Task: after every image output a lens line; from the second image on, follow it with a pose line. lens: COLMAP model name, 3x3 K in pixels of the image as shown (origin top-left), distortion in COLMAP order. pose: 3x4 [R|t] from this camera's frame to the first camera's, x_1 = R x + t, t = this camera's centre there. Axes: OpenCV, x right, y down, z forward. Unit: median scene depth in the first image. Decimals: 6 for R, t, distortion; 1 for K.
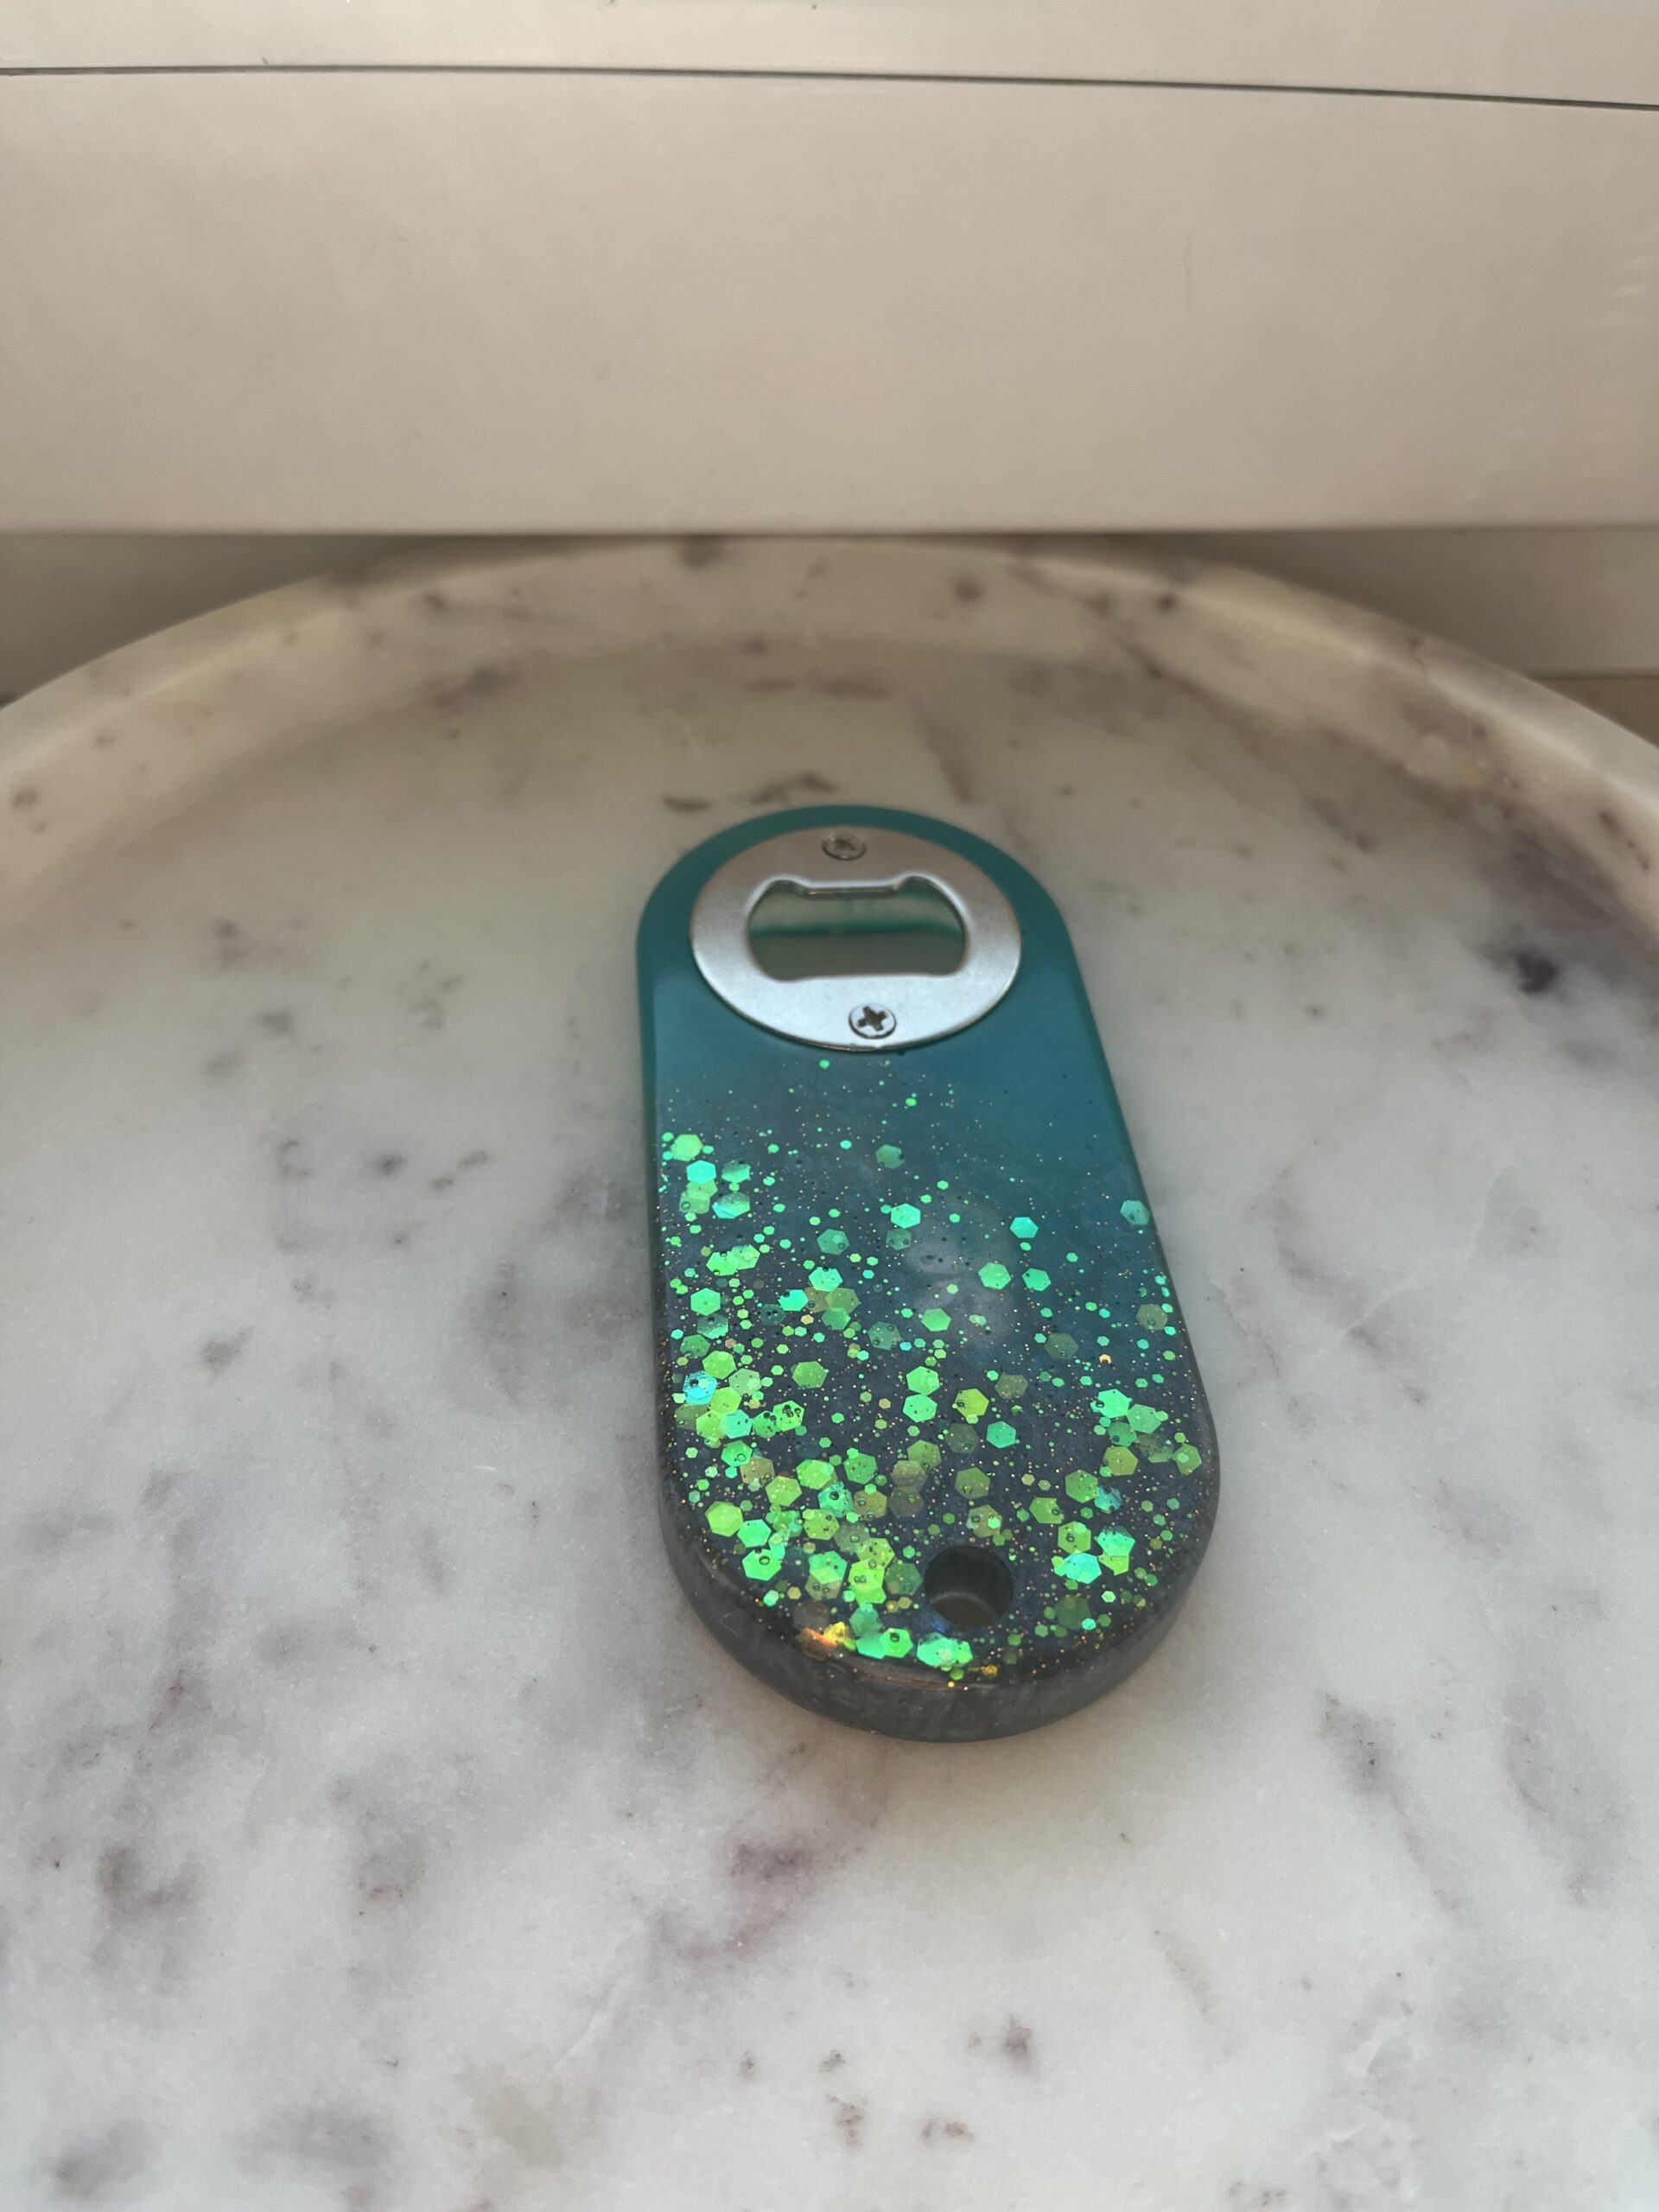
lens RADIAL K [[1692.0, 0, 834.3], [0, 1692.0, 1142.6], [0, 0, 1]] dist [0.033213, -0.102842]
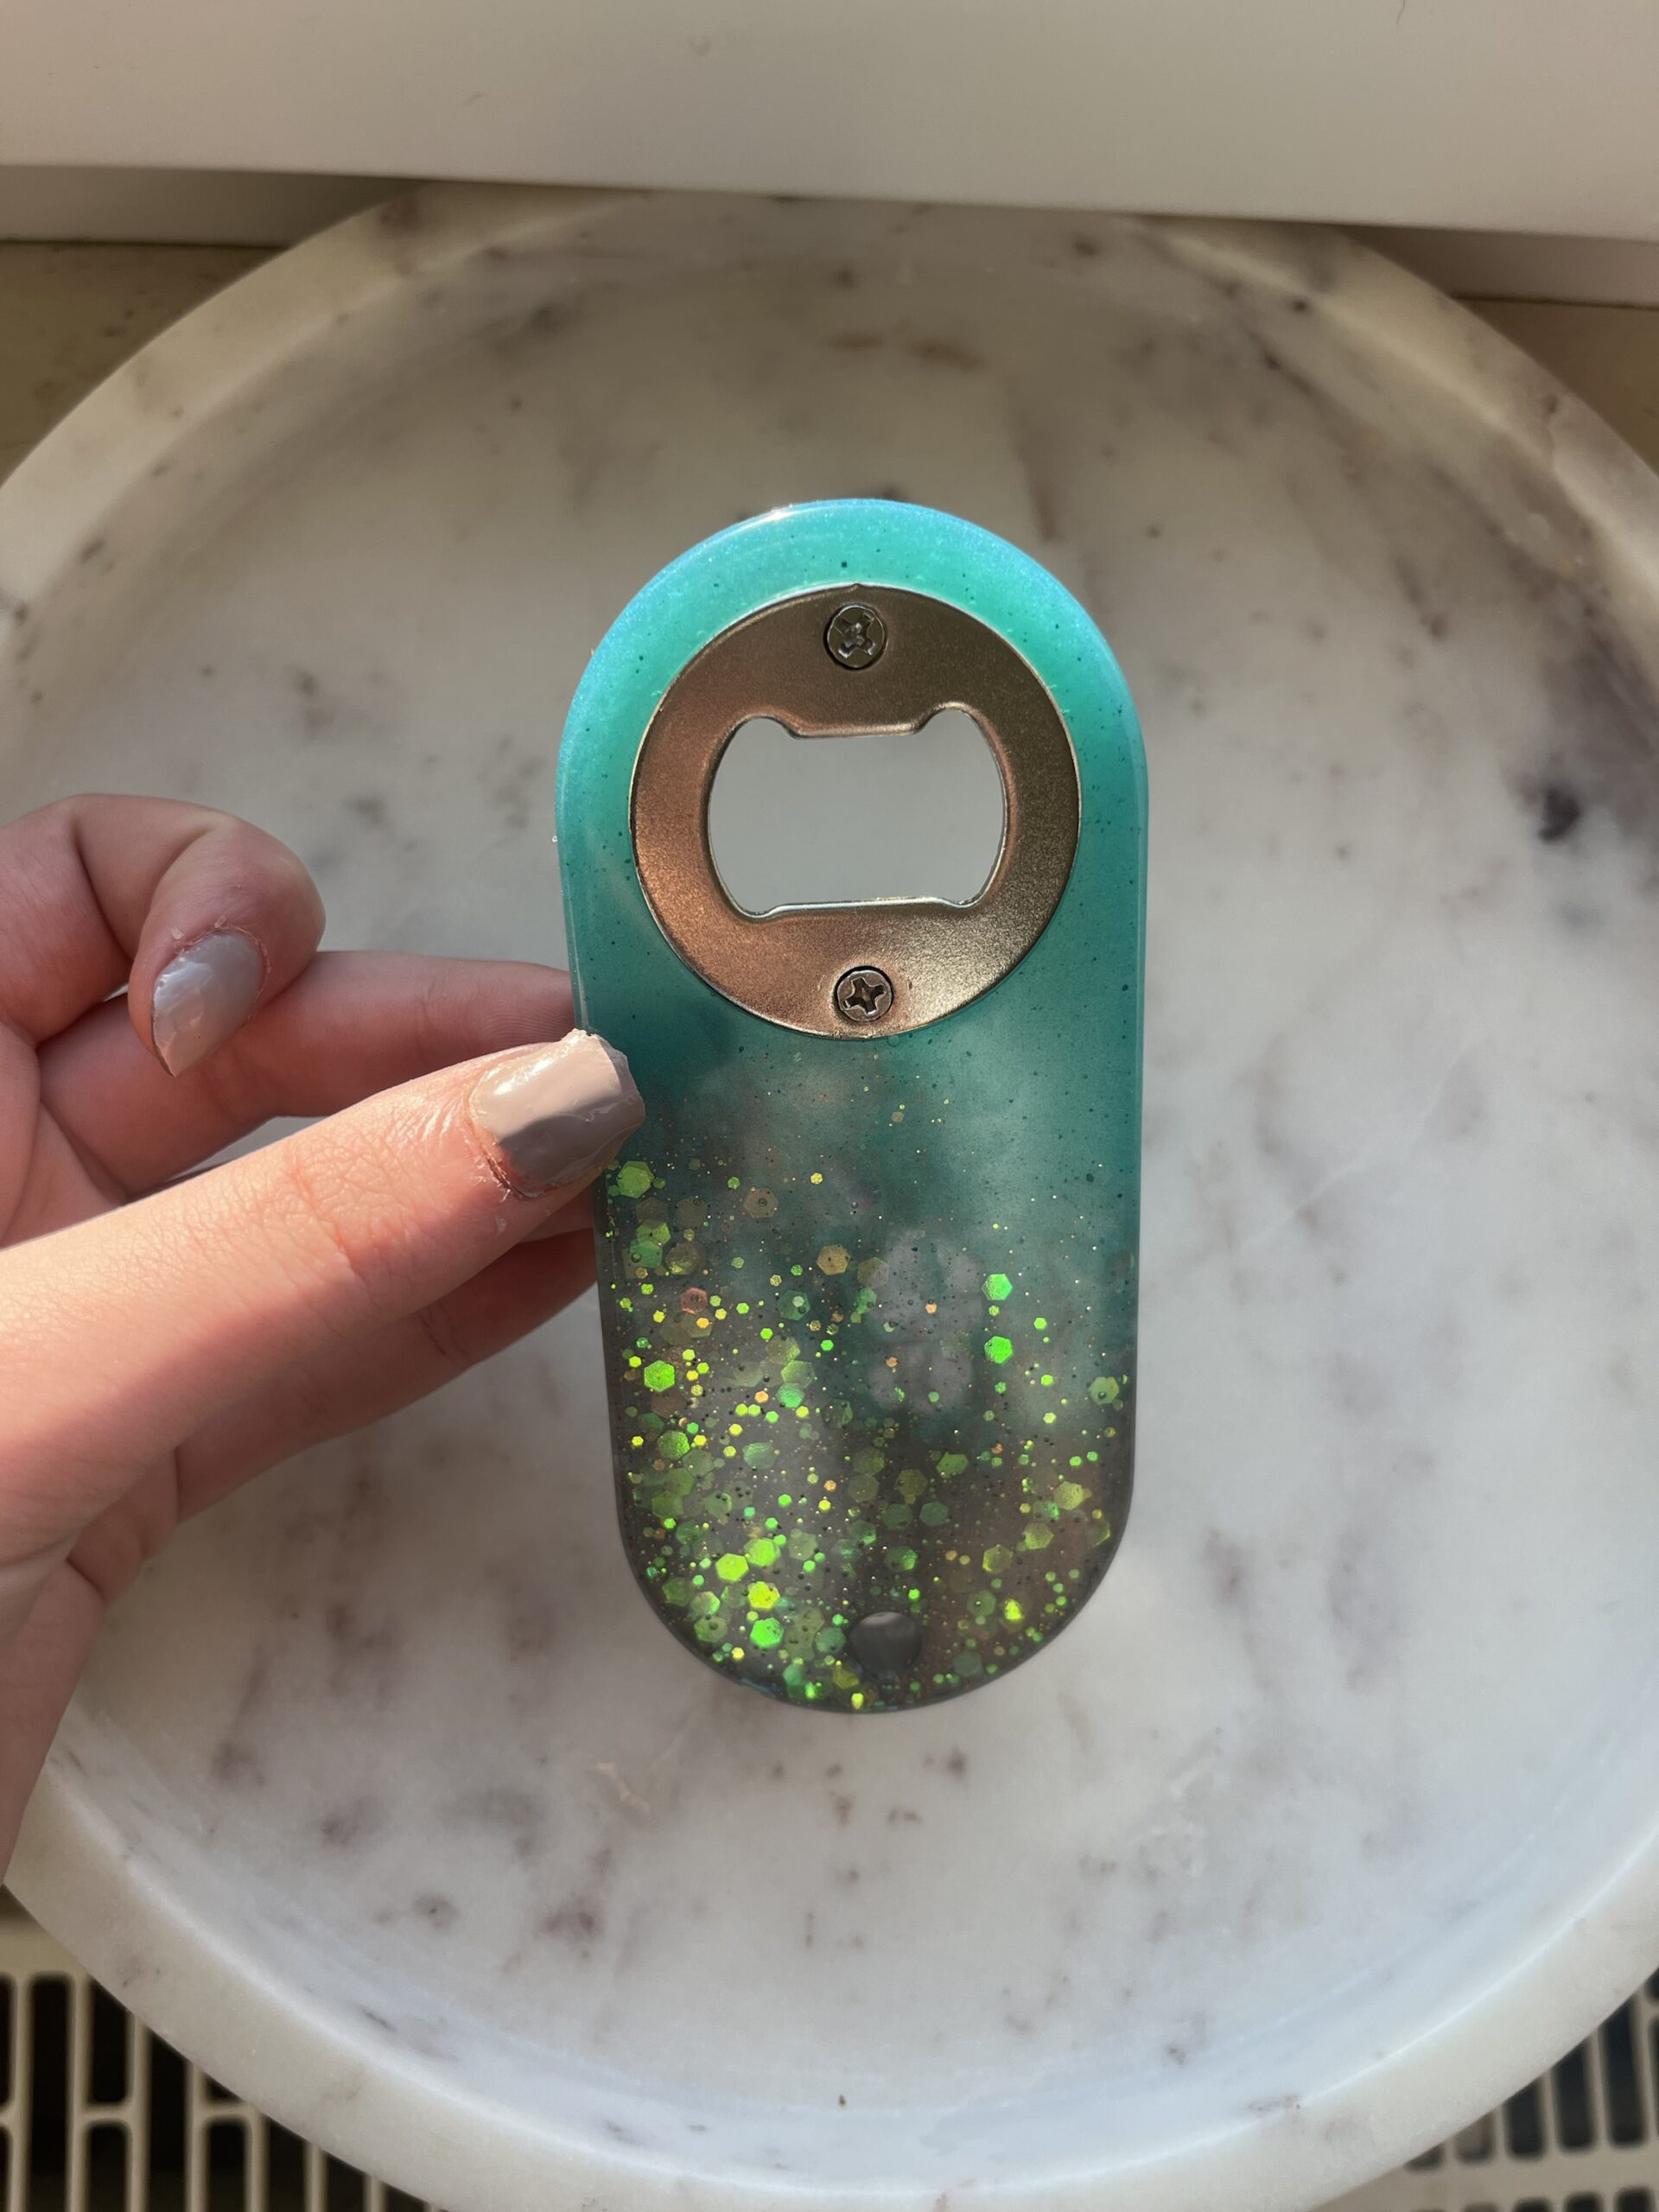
lens RADIAL K [[1713.8, 0, 831.6], [0, 1713.8, 1089.0], [0, 0, 1]] dist [-0.005612, -0.006251]
pose [[0.996224, 0.075798, 0.042339, -0.071236], [-0.086792, 0.856819, 0.508261, -0.470683], [0.002249, -0.510016, 0.860162, -0.001758]]
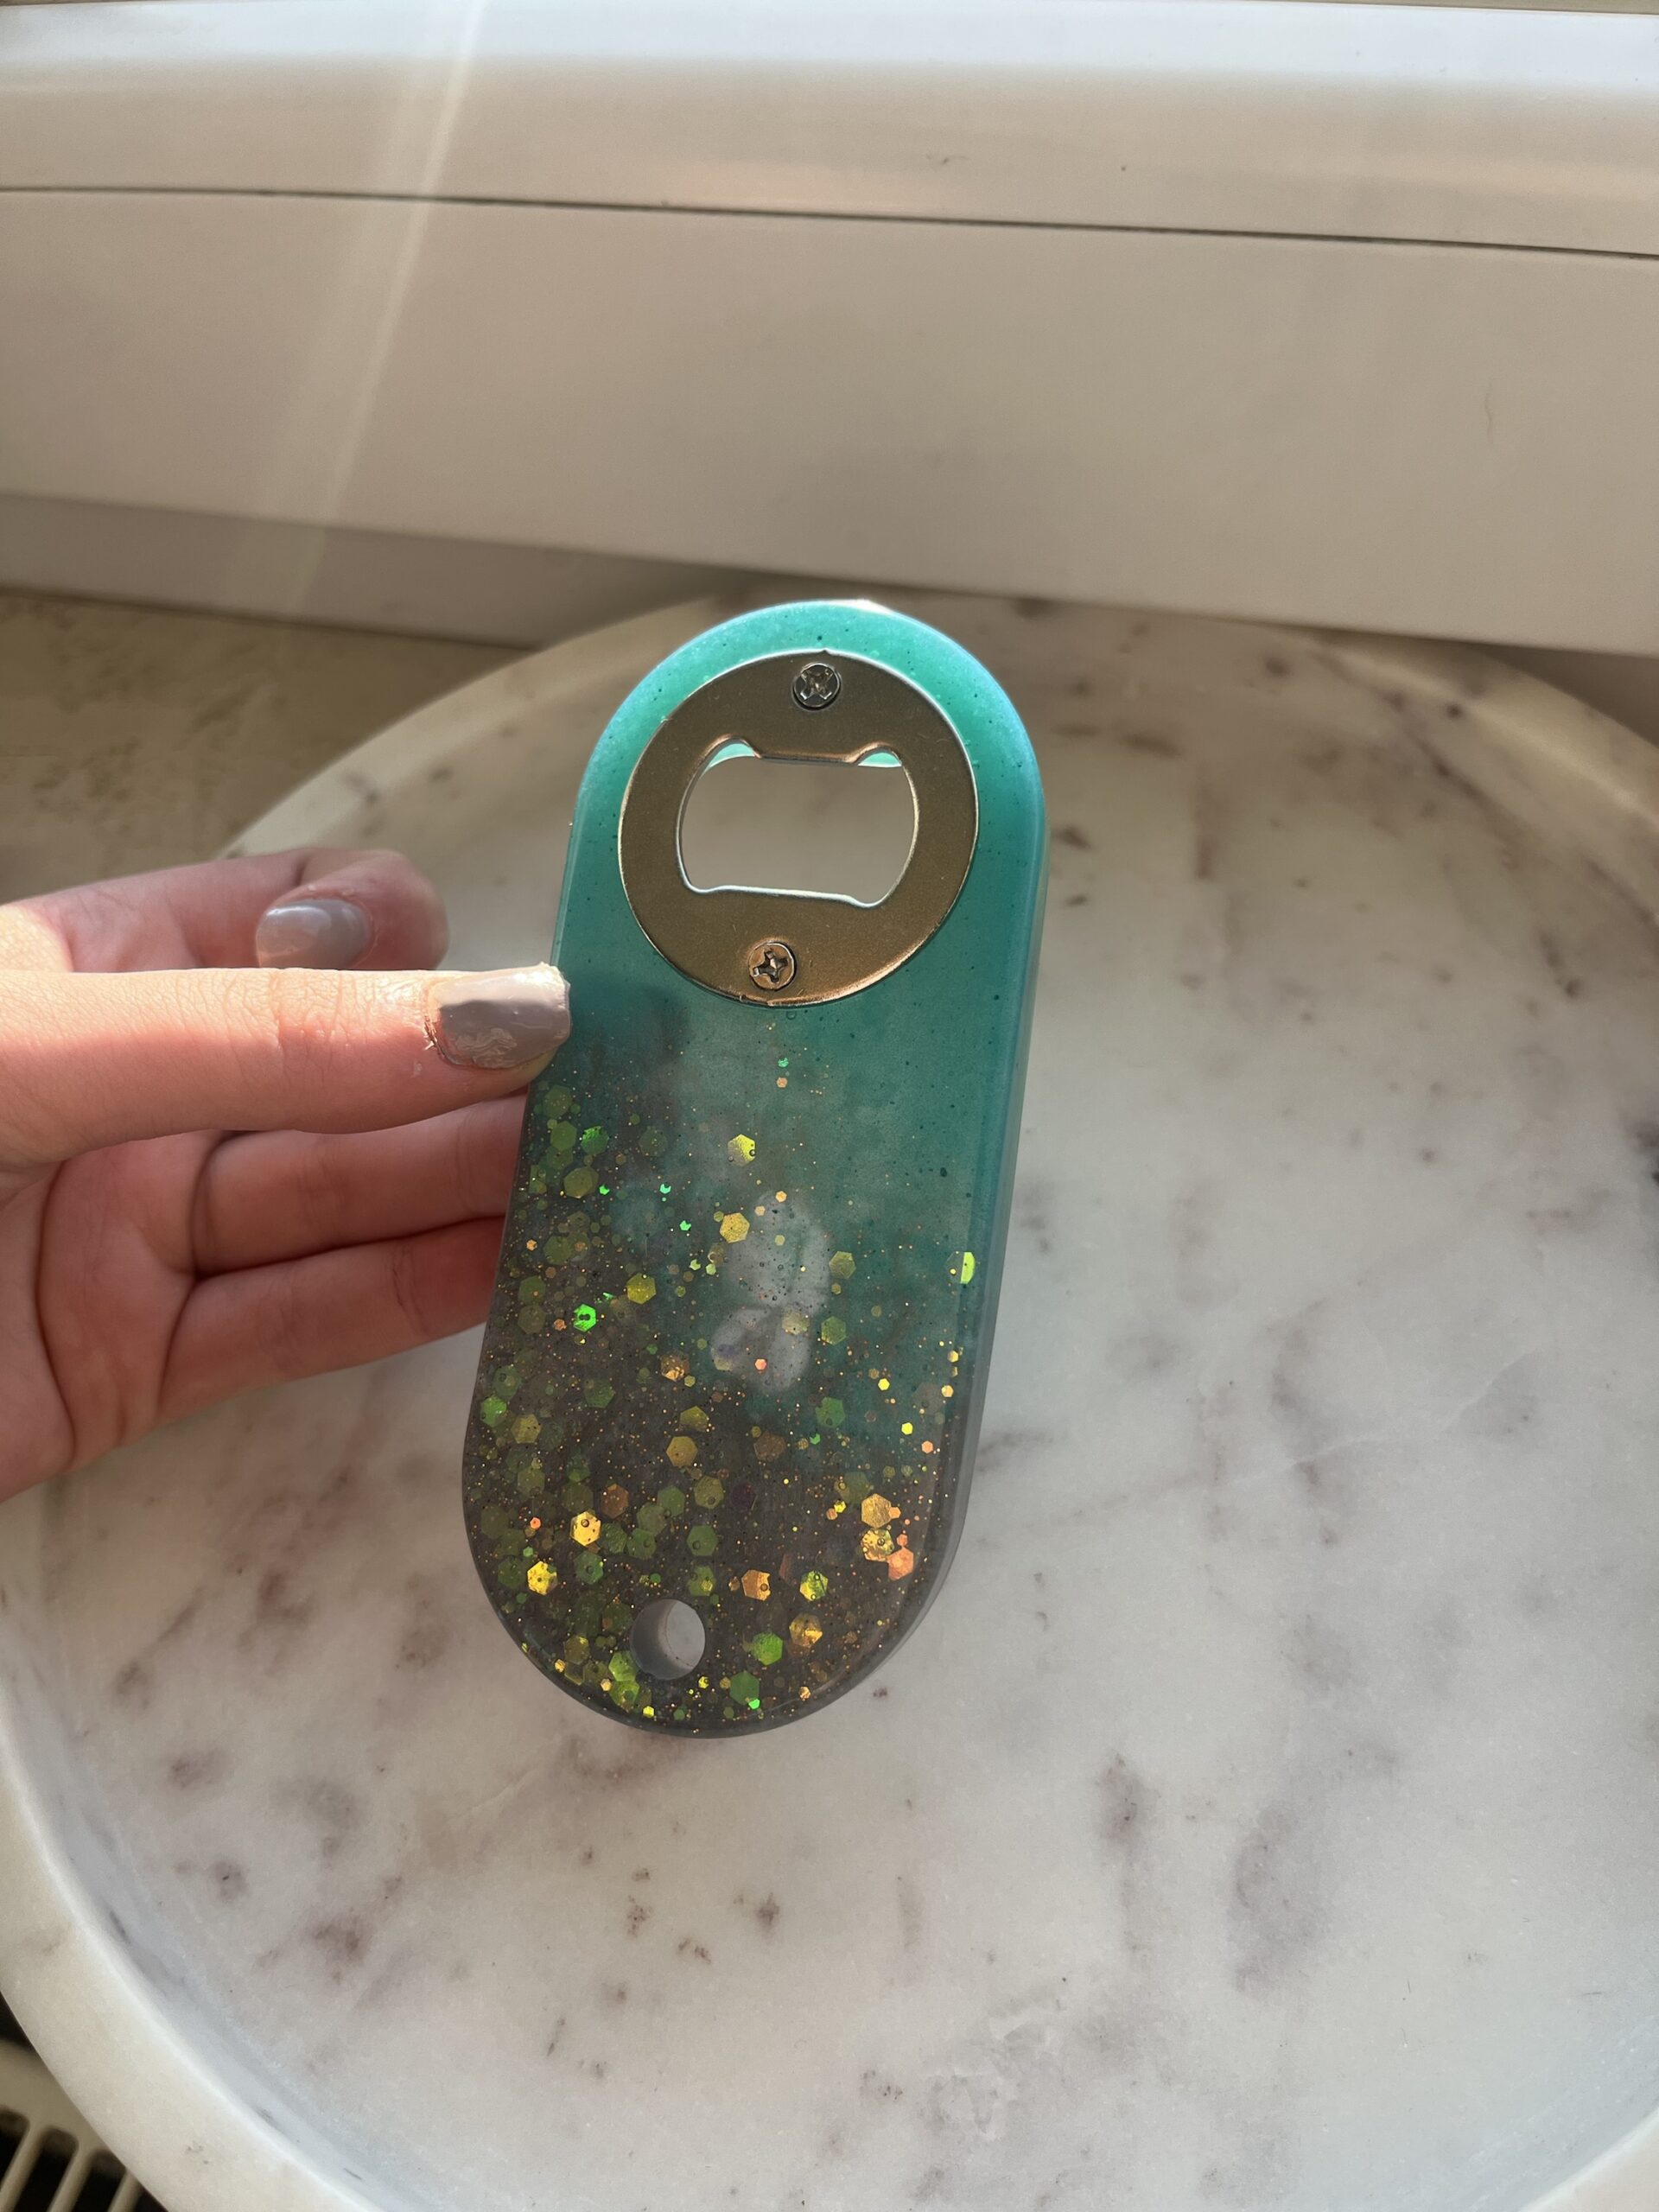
lens RADIAL K [[1754.3, 0, 838.0], [0, 1754.3, 1107.8], [0, 0, 1]] dist [-0.005840, -0.002805]
pose [[0.912451, 0.218038, -0.346256, 0.321139], [-0.178539, 0.973550, 0.142562, -0.198169], [0.368181, -0.068261, 0.927245, -0.156065]]
